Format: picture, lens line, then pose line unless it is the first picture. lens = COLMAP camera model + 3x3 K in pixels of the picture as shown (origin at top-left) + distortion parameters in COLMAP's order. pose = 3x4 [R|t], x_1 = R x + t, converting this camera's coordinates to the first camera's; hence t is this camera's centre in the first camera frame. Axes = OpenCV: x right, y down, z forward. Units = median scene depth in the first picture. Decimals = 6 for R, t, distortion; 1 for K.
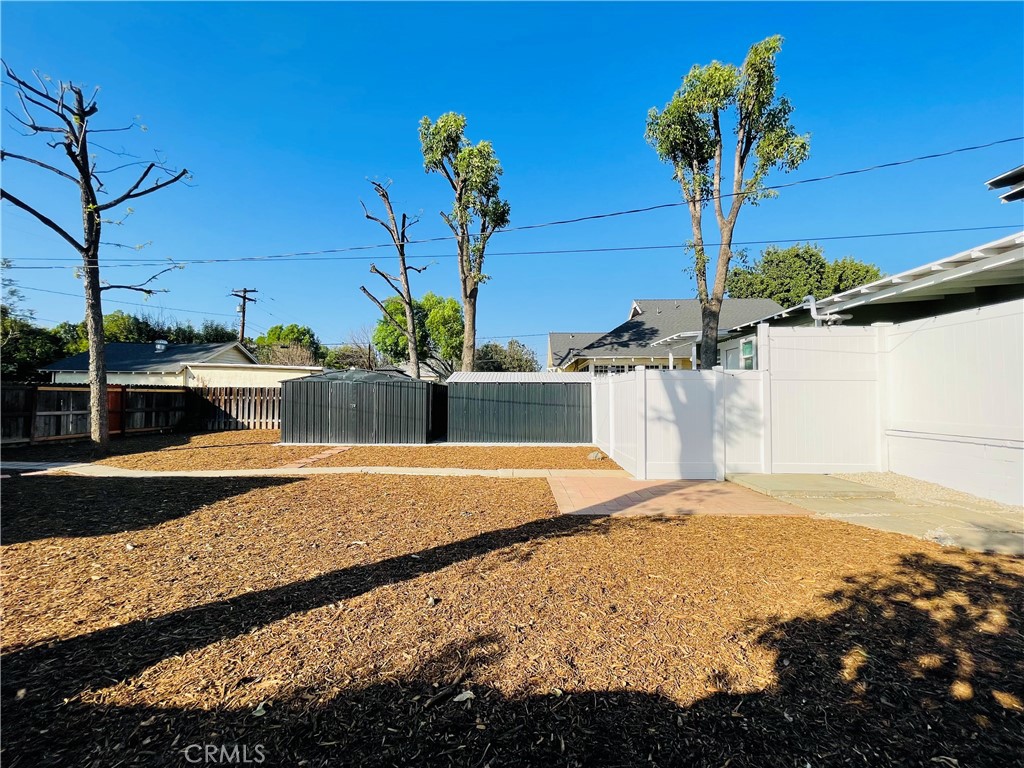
lens RADIAL K [[415.1, 0, 514.0], [0, 415.1, 383.7], [0, 0, 1]] dist [-0.006157, 0.001213]
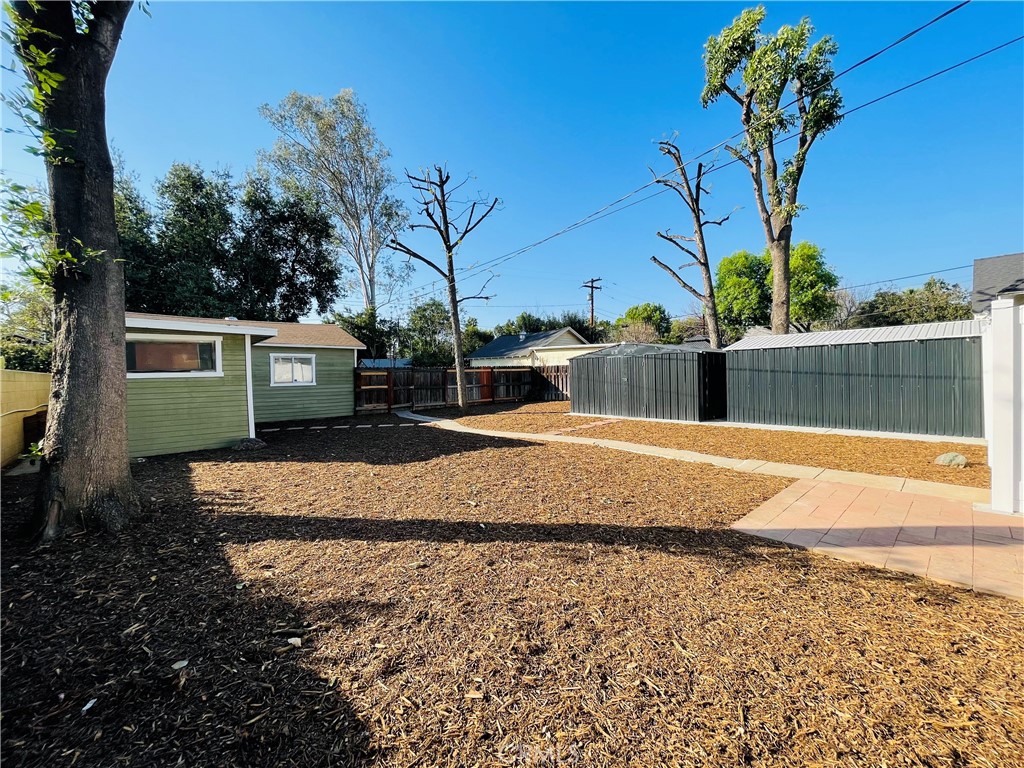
lens RADIAL K [[415.1, 0, 511.9], [0, 415.1, 384.8], [0, 0, 1]] dist [-0.006157, 0.001213]
pose [[0.676707, -0.001737, -0.736250, 0.167288], [0.050970, 0.997709, 0.044494, 0.006153], [0.734486, -0.067636, 0.675245, 0.108701]]
